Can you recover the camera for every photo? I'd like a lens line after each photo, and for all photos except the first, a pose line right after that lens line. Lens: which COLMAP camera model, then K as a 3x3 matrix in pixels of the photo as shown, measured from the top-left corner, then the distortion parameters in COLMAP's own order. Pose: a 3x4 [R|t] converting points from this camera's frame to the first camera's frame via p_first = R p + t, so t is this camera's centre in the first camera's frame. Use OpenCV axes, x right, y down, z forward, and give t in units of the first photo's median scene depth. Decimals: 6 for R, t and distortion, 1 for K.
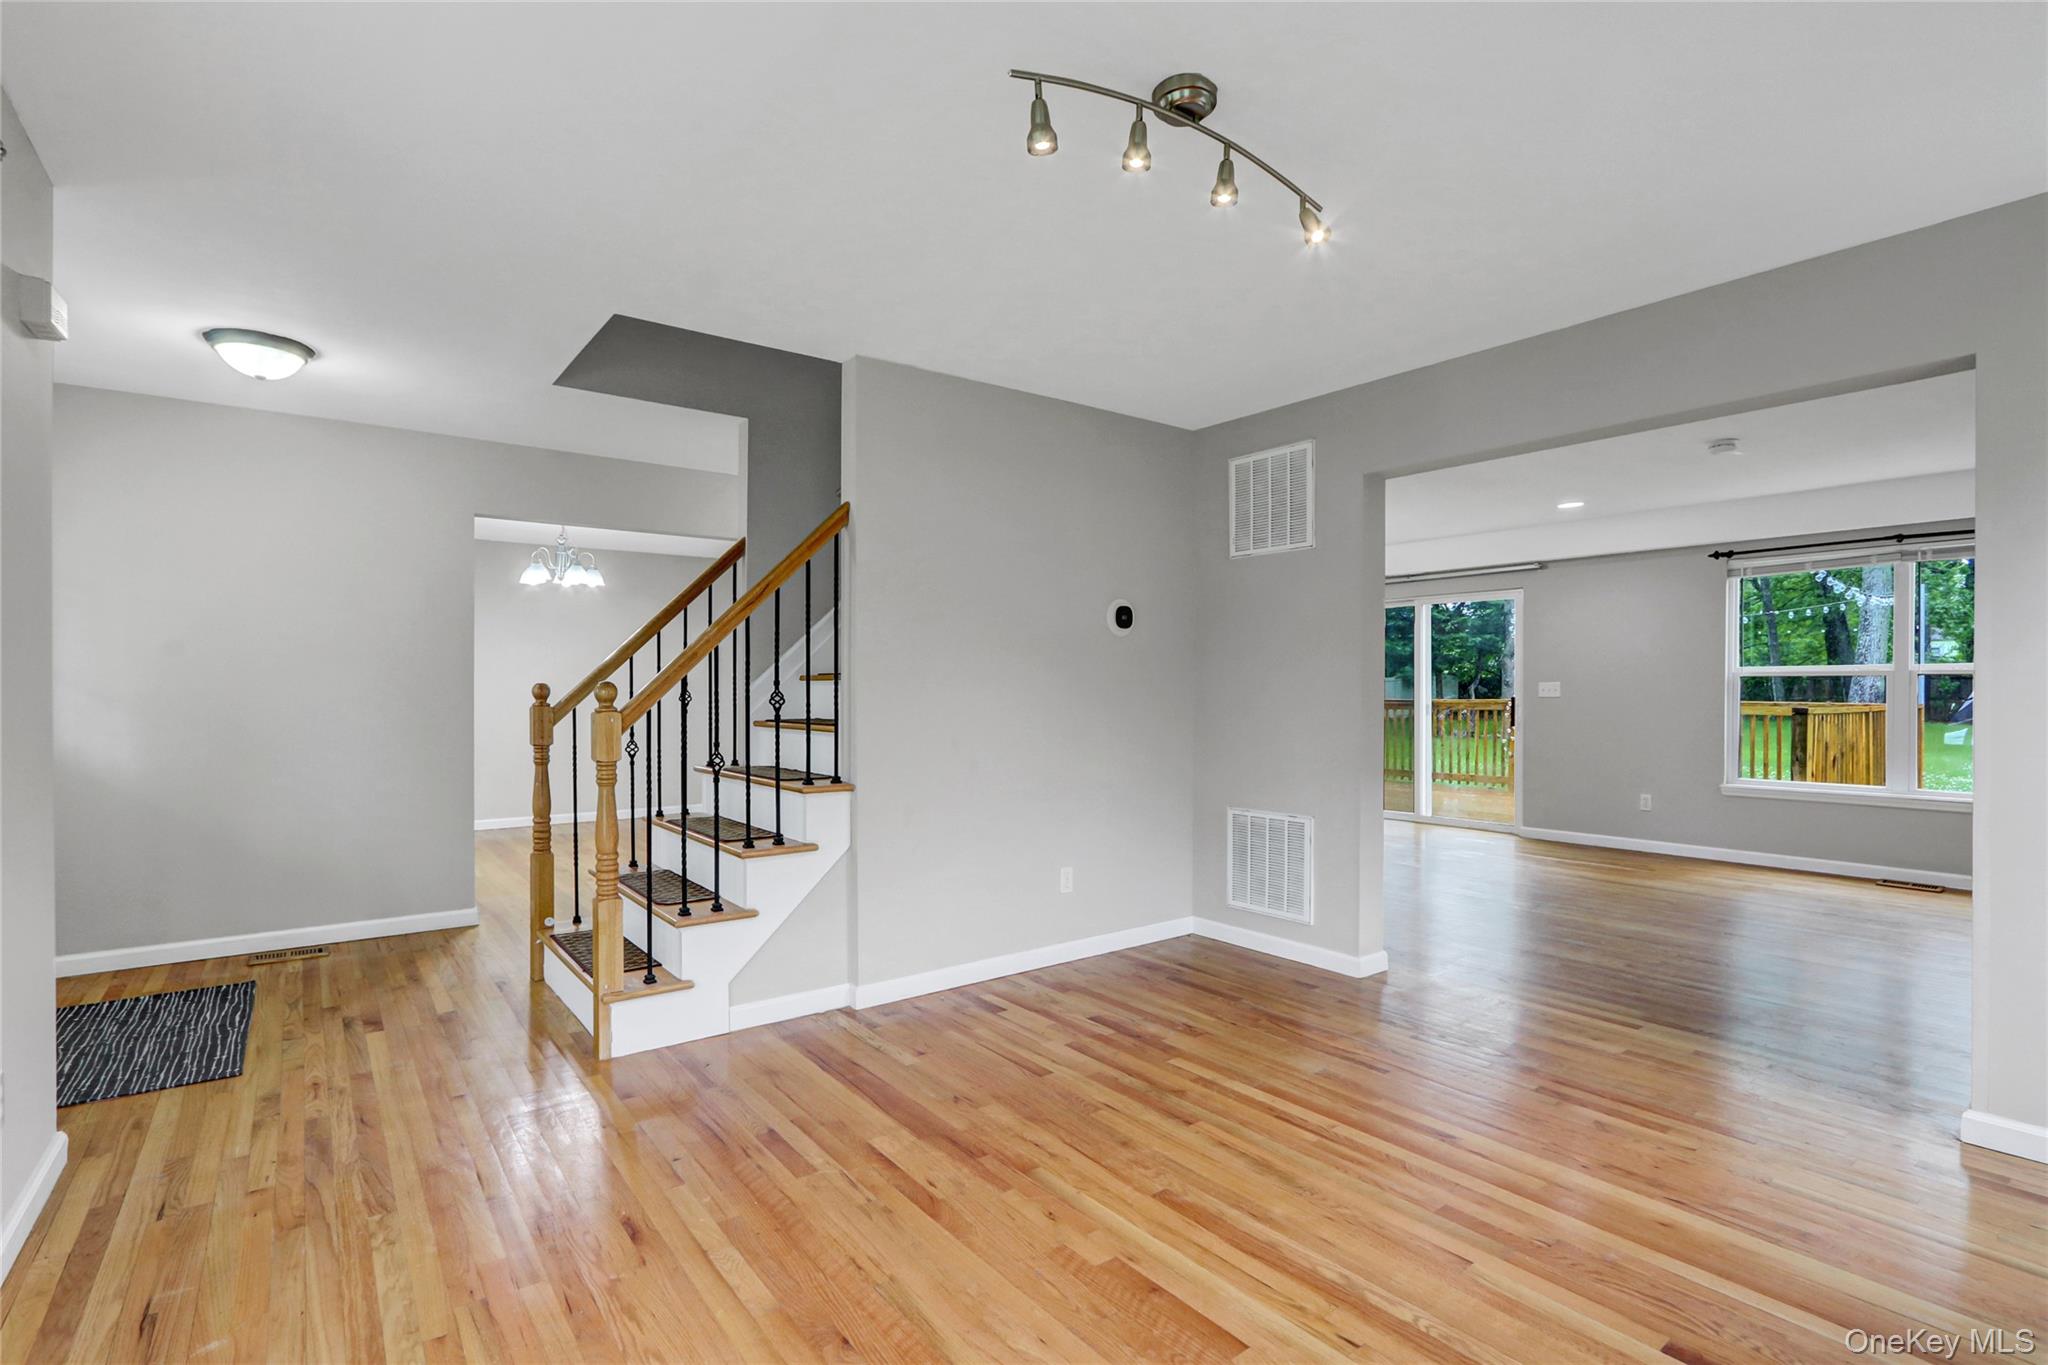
lens RADIAL K [[954.4, 0, 1007.8], [0, 954.4, 695.2], [0, 0, 1]] dist [-0.014917, 0.001869]
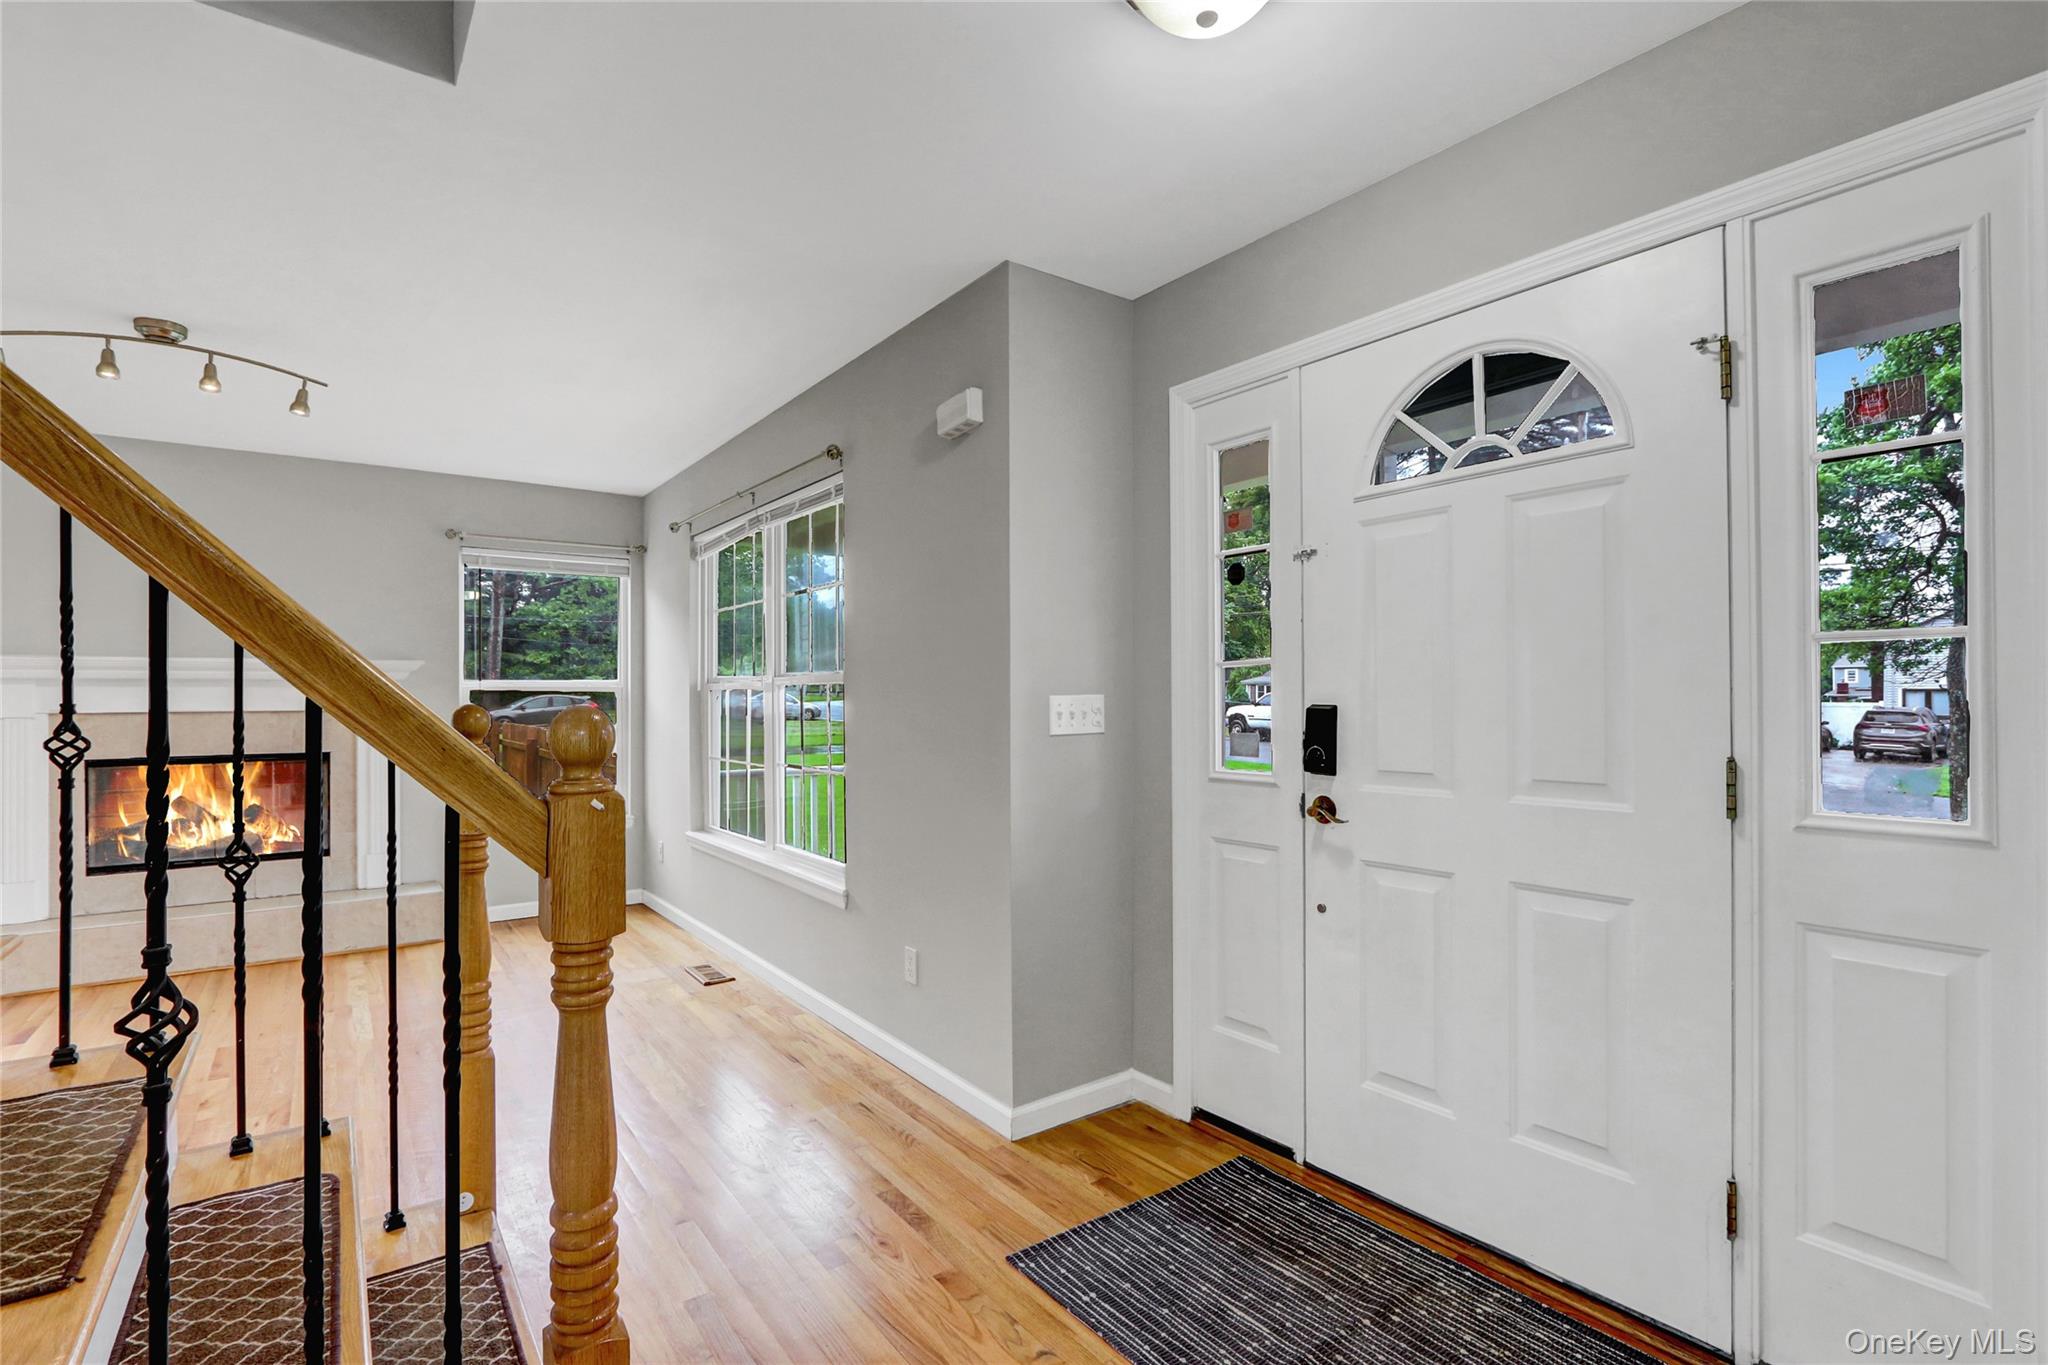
lens RADIAL K [[954.4, 0, 1007.8], [0, 954.4, 695.2], [0, 0, 1]] dist [-0.014917, 0.001869]
pose [[-0.999845, 0.004273, 0.017071, -0.768265], [0.004353, 0.999980, 0.004650, -0.022893], [-0.017051, 0.004724, -0.999843, 1.589738]]
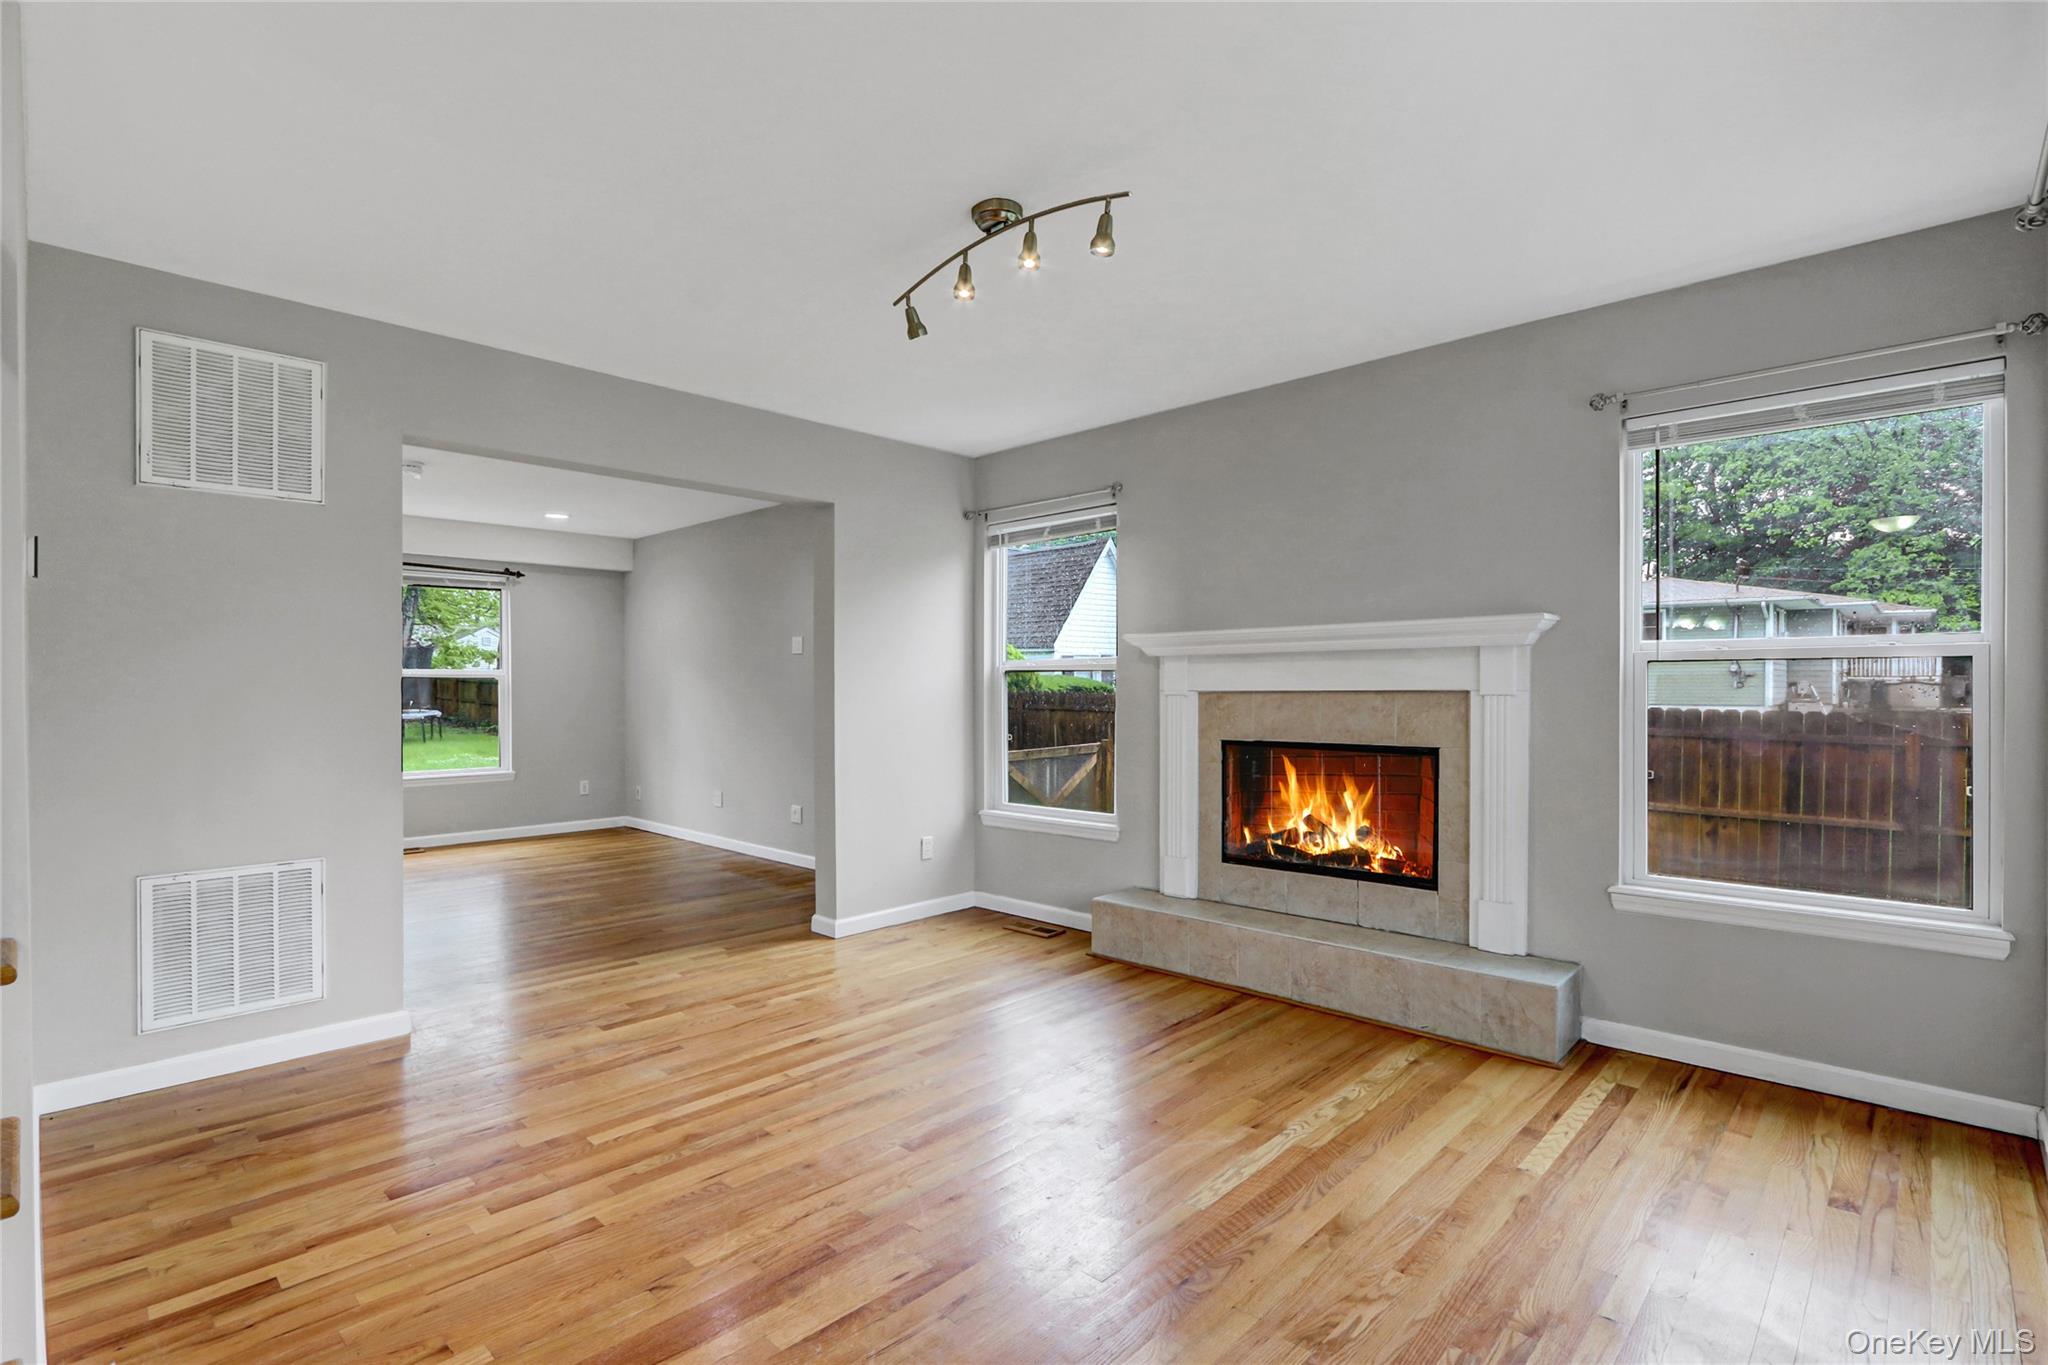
lens RADIAL K [[955.1, 0, 1011.2], [0, 955.1, 693.7], [0, 0, 1]] dist [-0.016059, 0.001294]
pose [[-0.156184, -0.003694, 0.987721, -0.670032], [0.009433, 0.999942, 0.005231, -0.002900], [-0.987683, 0.010134, -0.156140, 0.746592]]
